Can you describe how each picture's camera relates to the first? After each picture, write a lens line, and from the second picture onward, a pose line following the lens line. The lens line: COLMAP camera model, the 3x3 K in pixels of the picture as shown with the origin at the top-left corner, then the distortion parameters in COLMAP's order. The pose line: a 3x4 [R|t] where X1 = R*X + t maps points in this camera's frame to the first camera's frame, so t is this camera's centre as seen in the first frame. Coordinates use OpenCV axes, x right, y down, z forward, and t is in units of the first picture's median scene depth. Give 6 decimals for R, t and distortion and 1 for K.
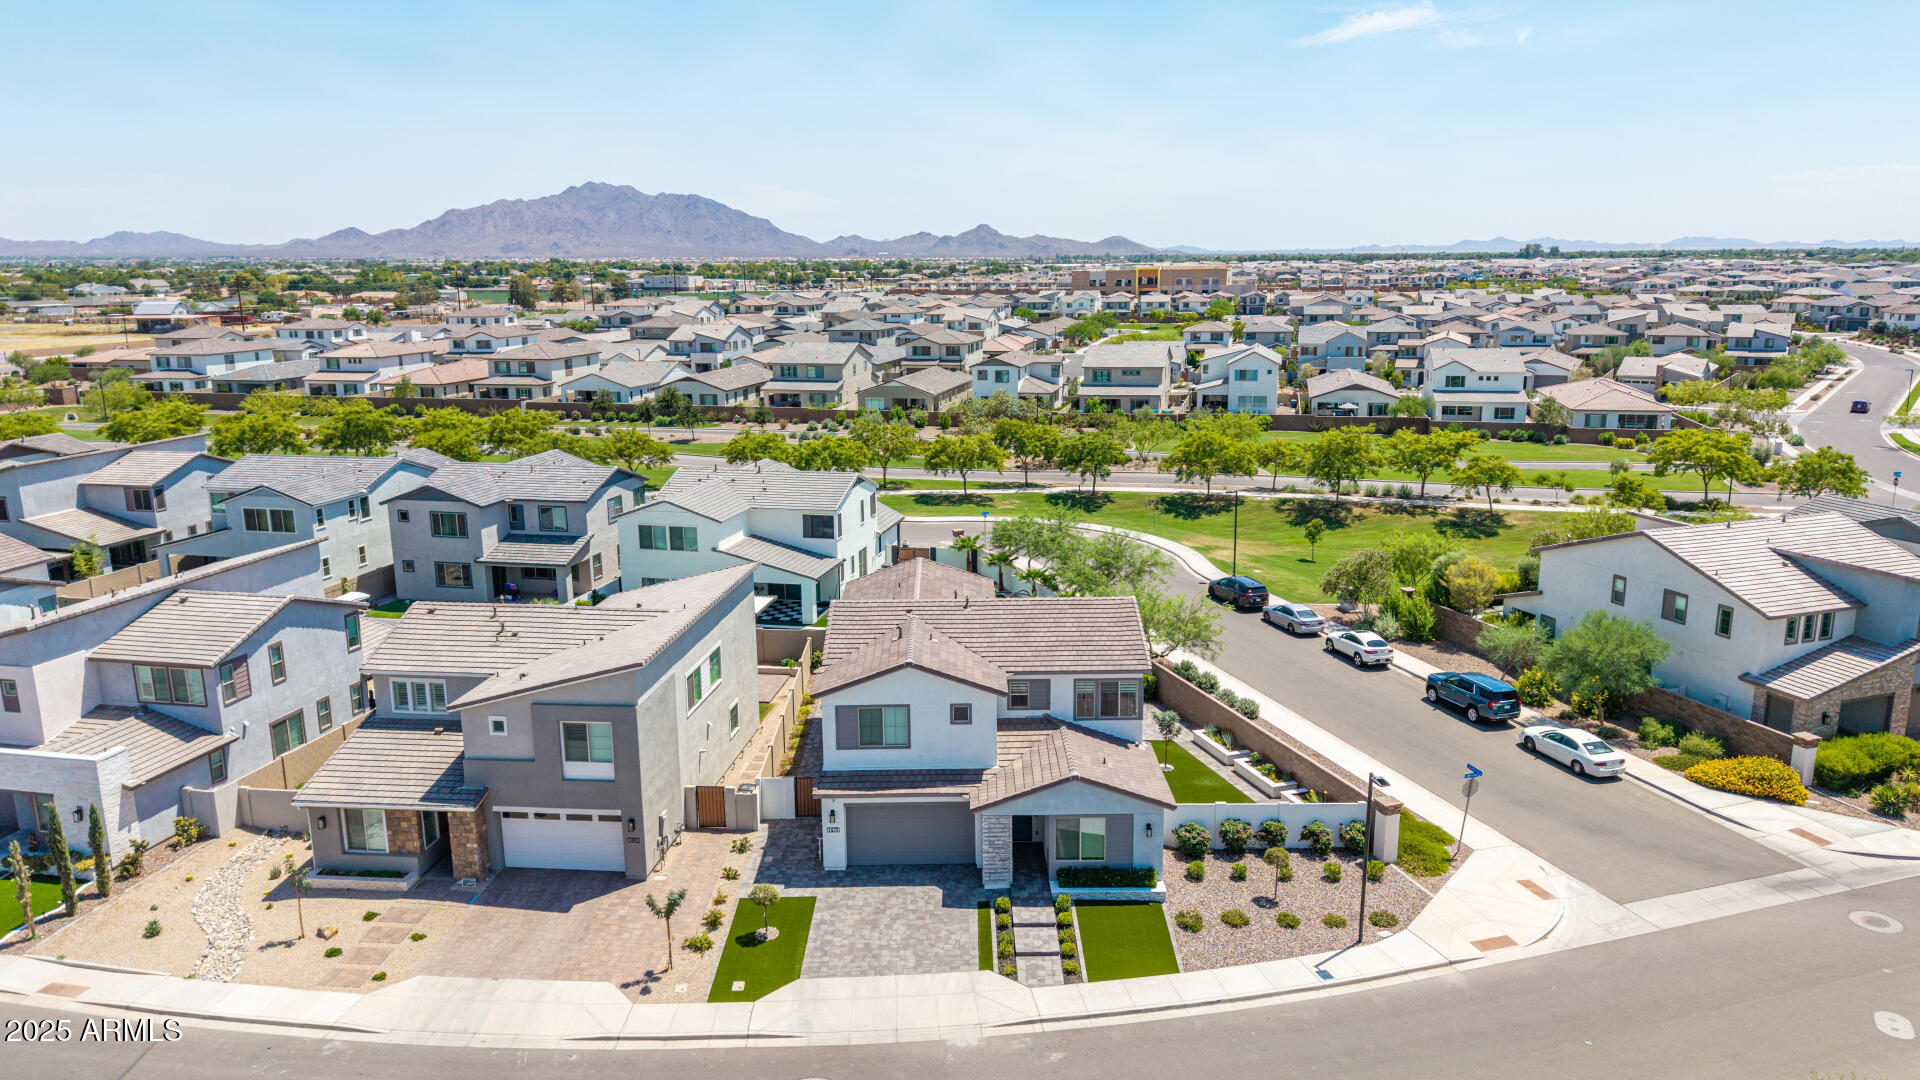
lens RADIAL K [[1302.8, 0, 971.4], [0, 1302.8, 536.8], [0, 0, 1]] dist [0.052531, -0.069018]
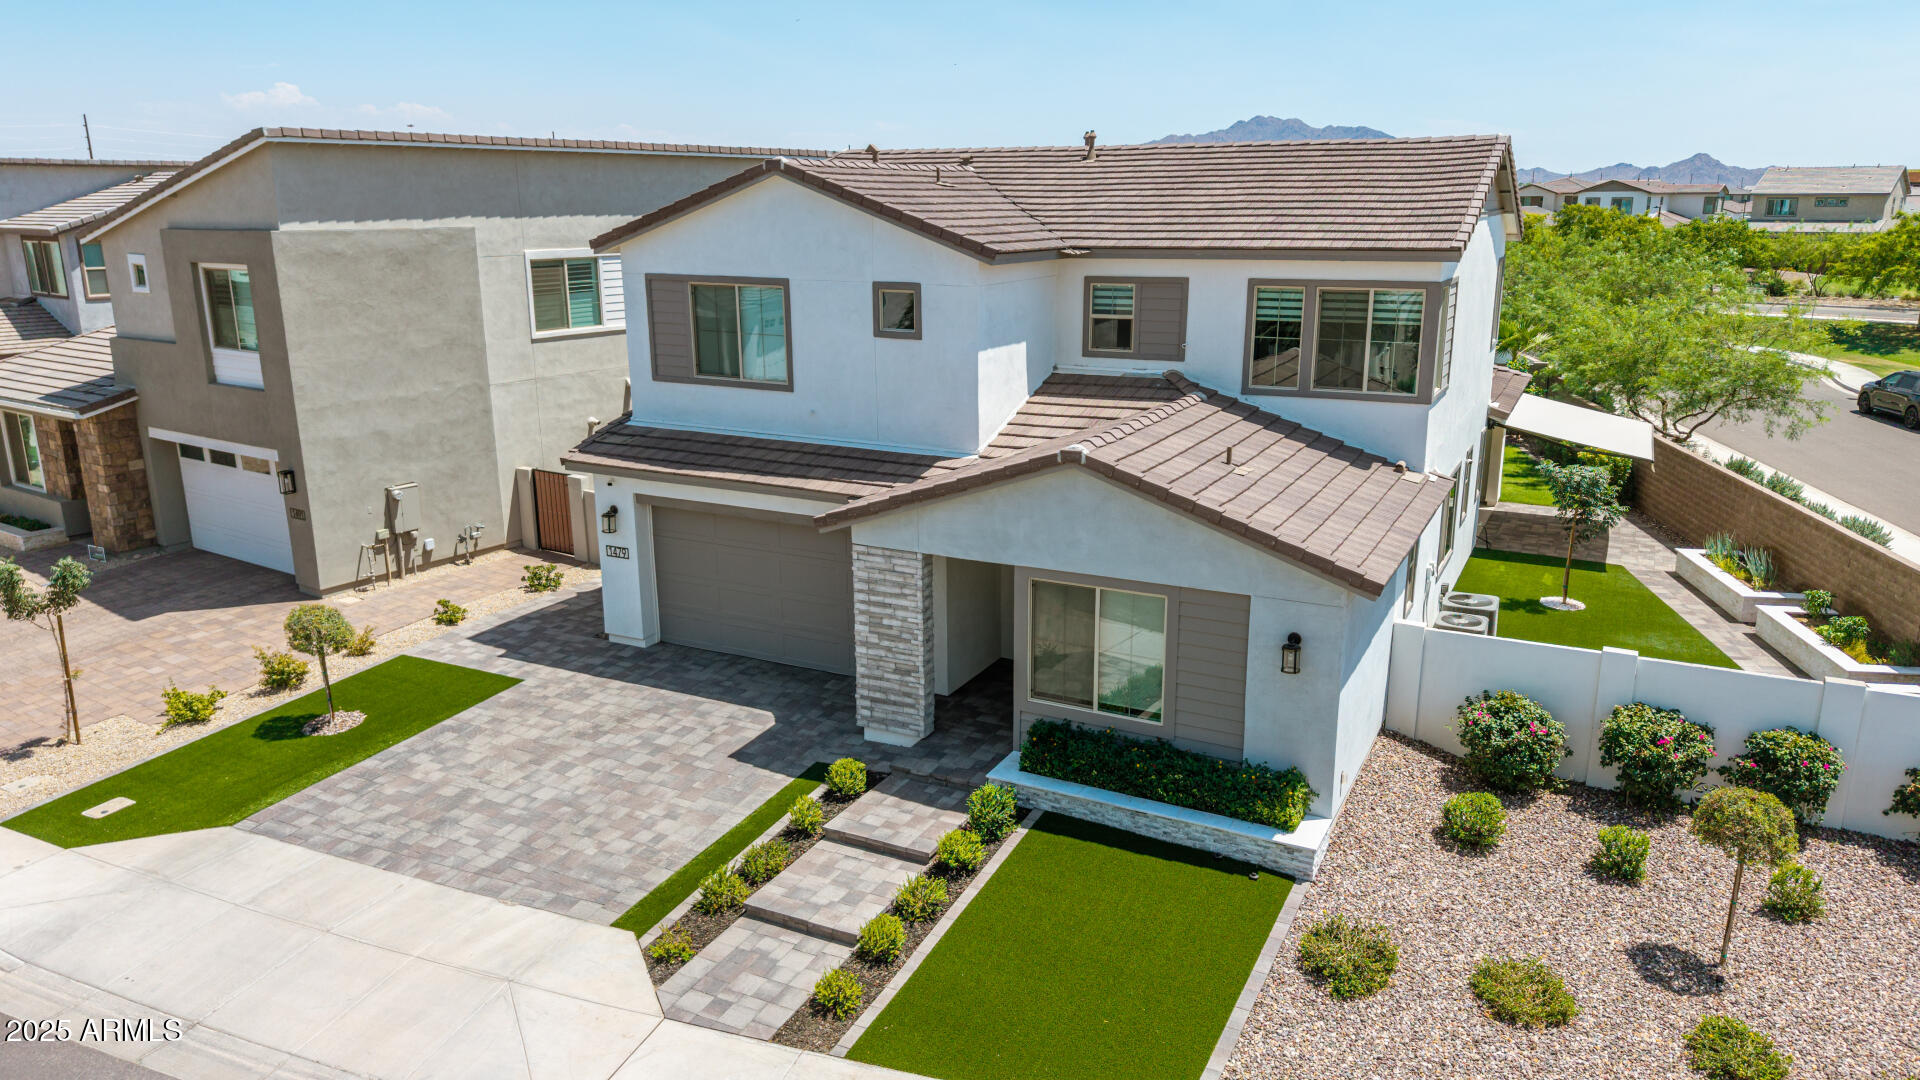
lens RADIAL K [[1302.8, 0, 971.4], [0, 1302.8, 536.8], [0, 0, 1]] dist [0.052531, -0.069018]
pose [[0.885414, 0.122309, -0.448422, 0.177860], [-0.102736, 0.992393, 0.067827, 0.157283], [0.453307, -0.013986, 0.891245, 0.584752]]
